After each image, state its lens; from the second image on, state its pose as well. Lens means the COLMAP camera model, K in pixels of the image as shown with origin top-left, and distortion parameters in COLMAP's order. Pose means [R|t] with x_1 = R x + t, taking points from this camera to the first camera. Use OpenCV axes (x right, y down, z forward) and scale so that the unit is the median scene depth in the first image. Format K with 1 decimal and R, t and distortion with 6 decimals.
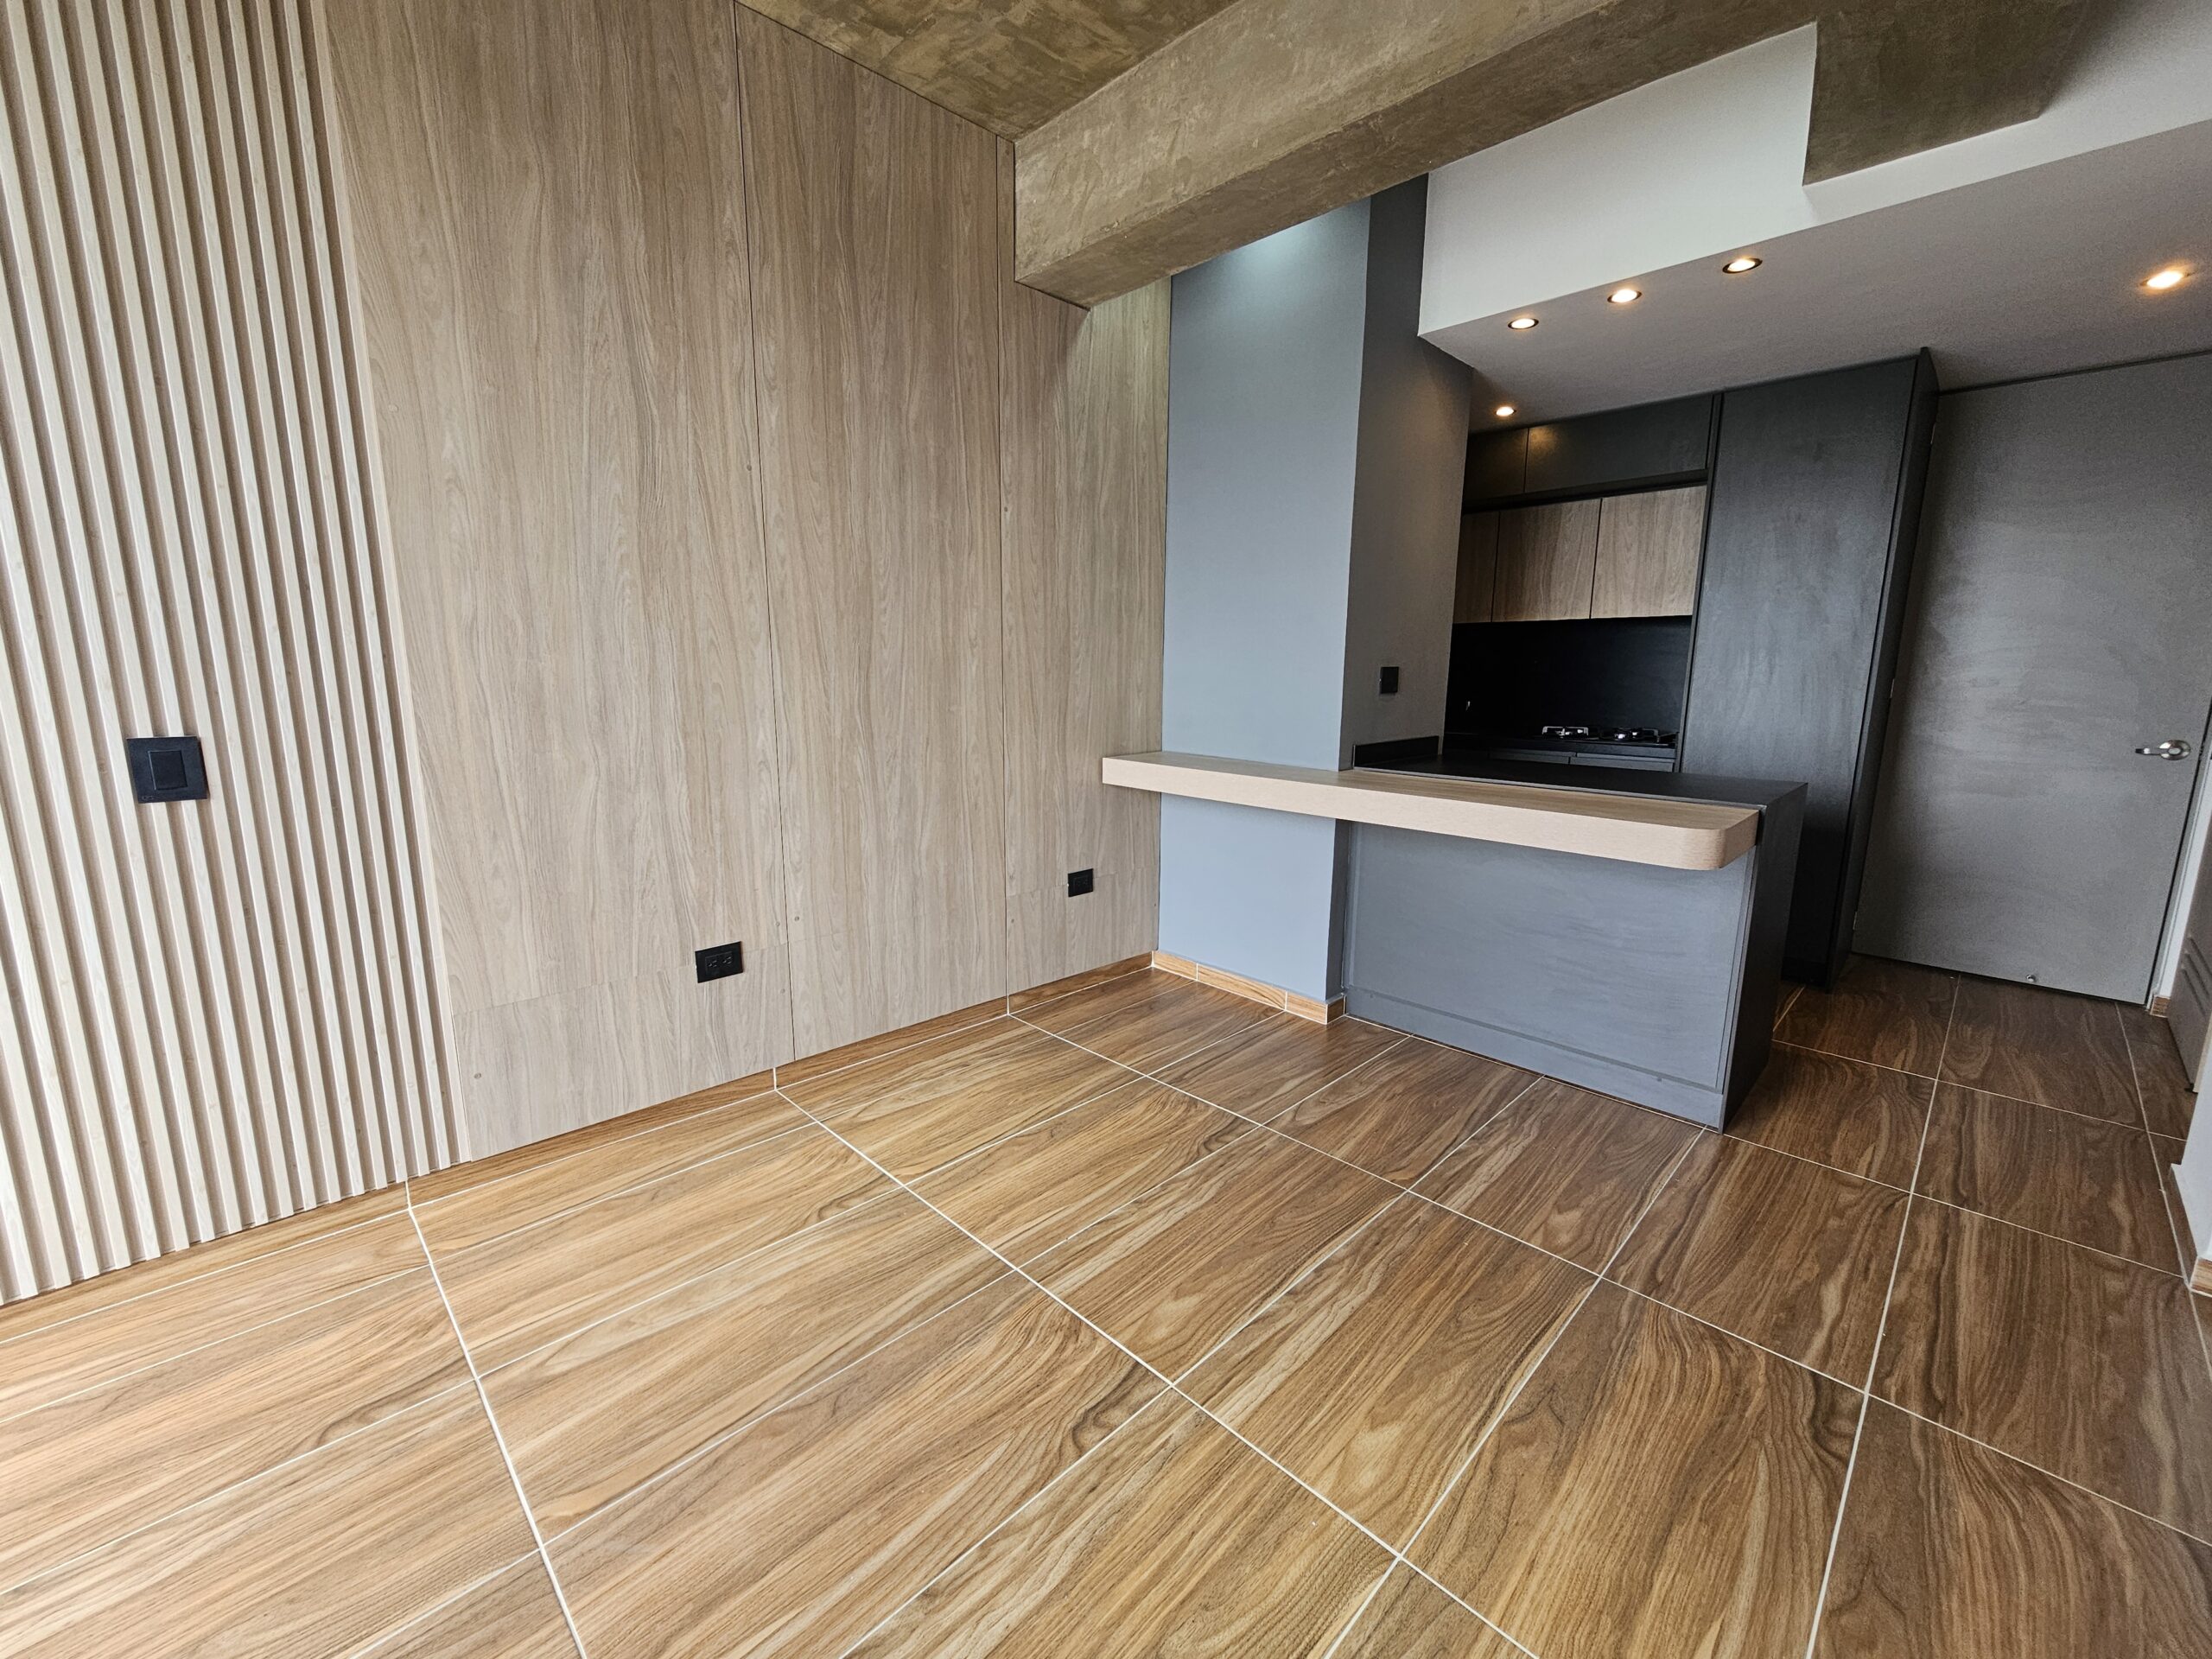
lens RADIAL K [[906.0, 0, 1111.4], [0, 906.0, 829.3], [0, 0, 1]] dist [0.001580, -0.000212]
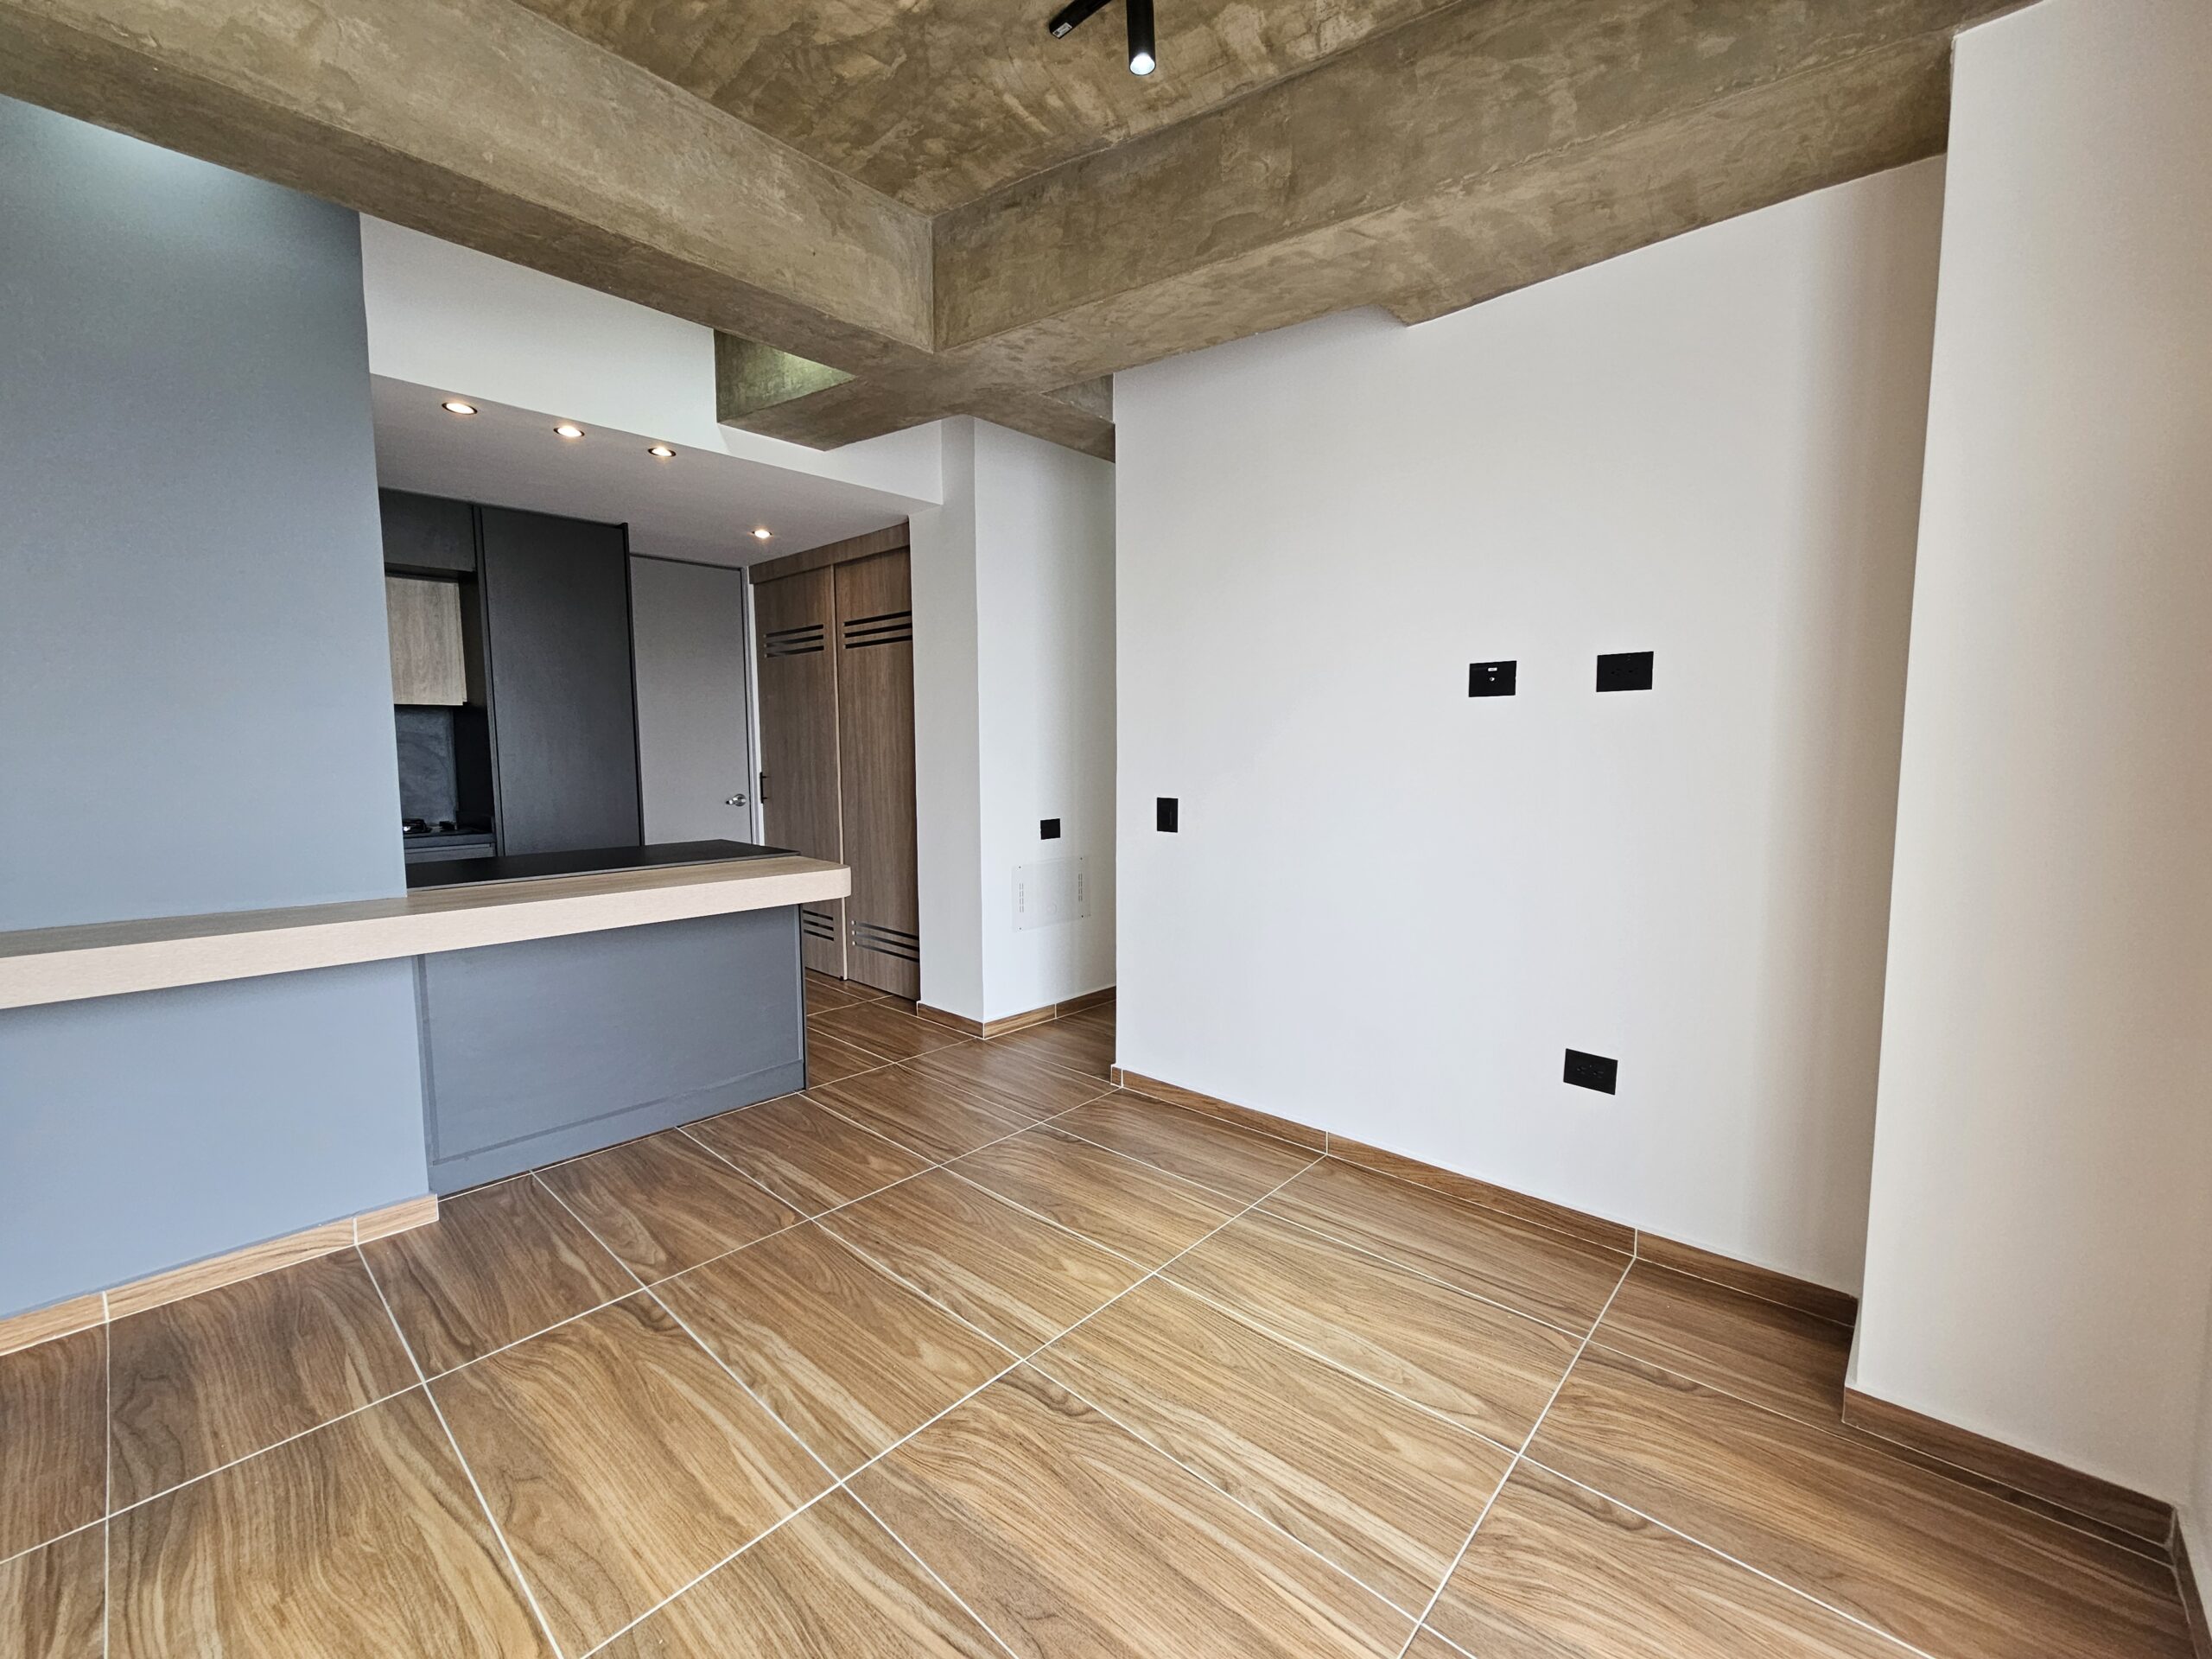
lens RADIAL K [[906.0, 0, 1111.4], [0, 906.0, 829.3], [0, 0, 1]] dist [0.001580, -0.000212]
pose [[-0.051463, -0.099501, 0.993706, -0.820549], [0.180332, 0.977742, 0.107242, -0.140893], [-0.982259, 0.184716, -0.032374, 0.612284]]
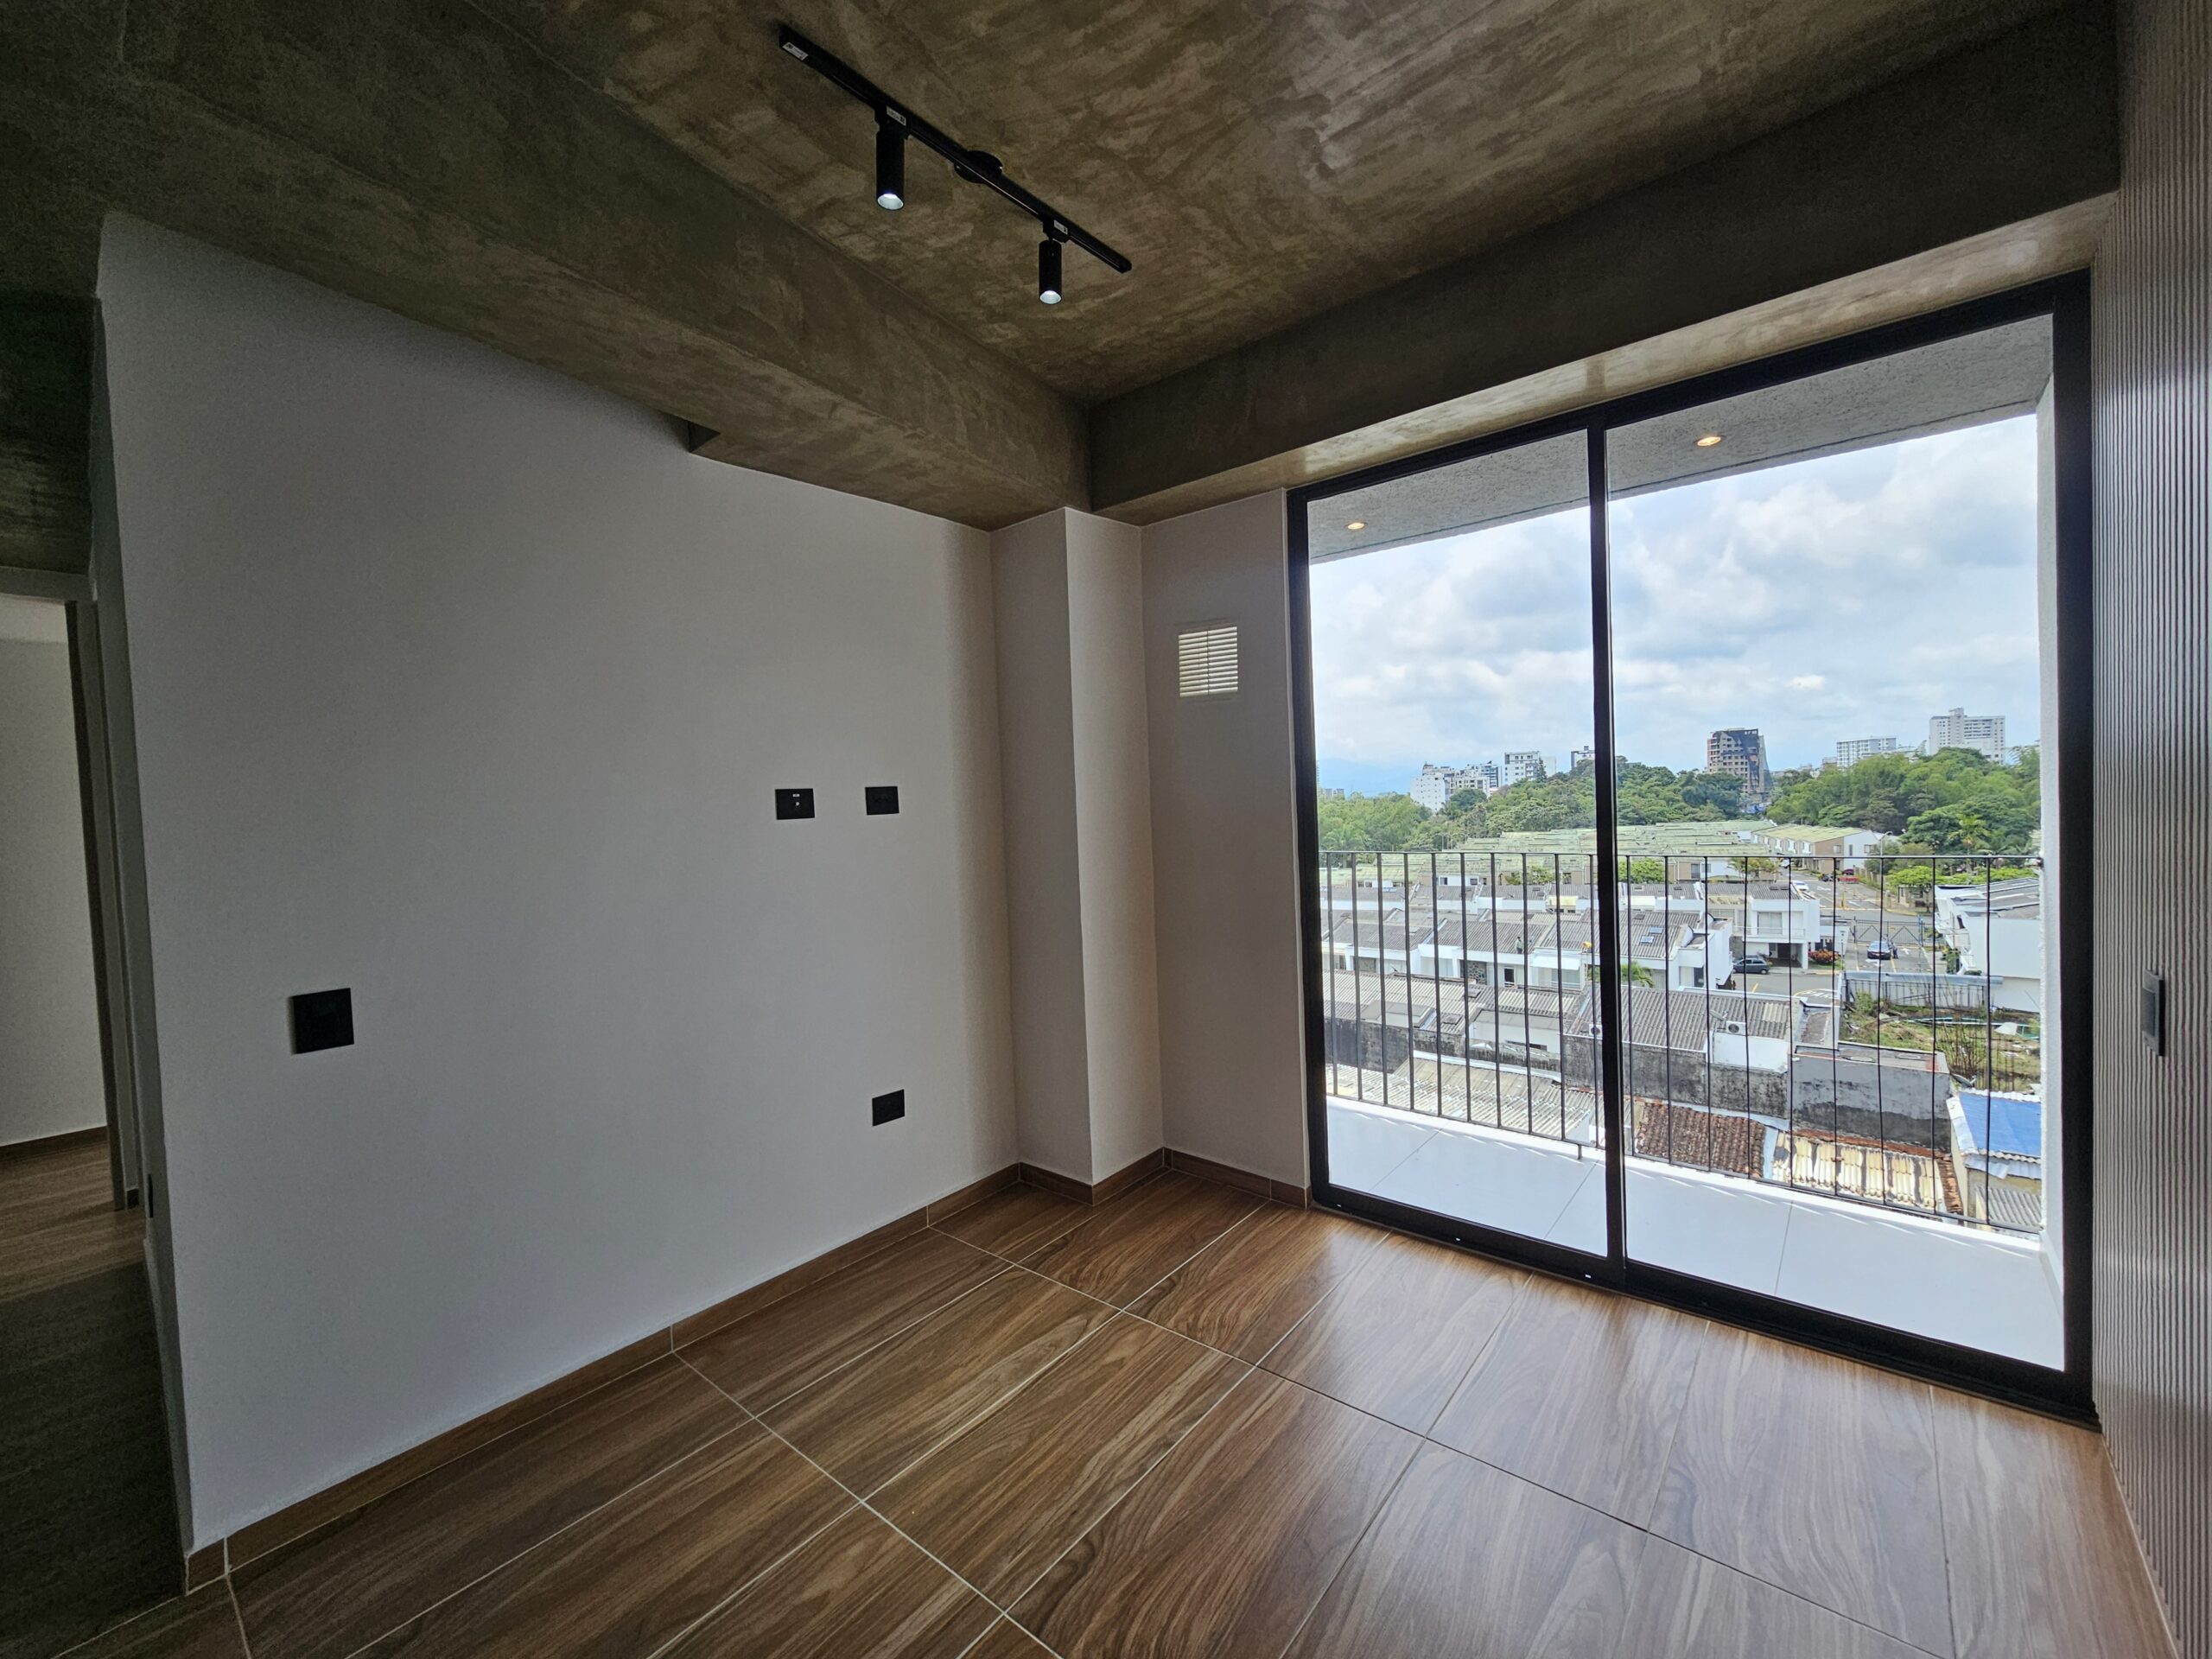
lens RADIAL K [[906.0, 0, 1111.4], [0, 906.0, 829.3], [0, 0, 1]] dist [0.001580, -0.000212]
pose [[-0.995395, 0.035323, -0.089111, 0.005280], [0.015654, 0.977051, 0.212430, -0.356479], [0.094570, 0.210057, -0.973105, 1.402246]]
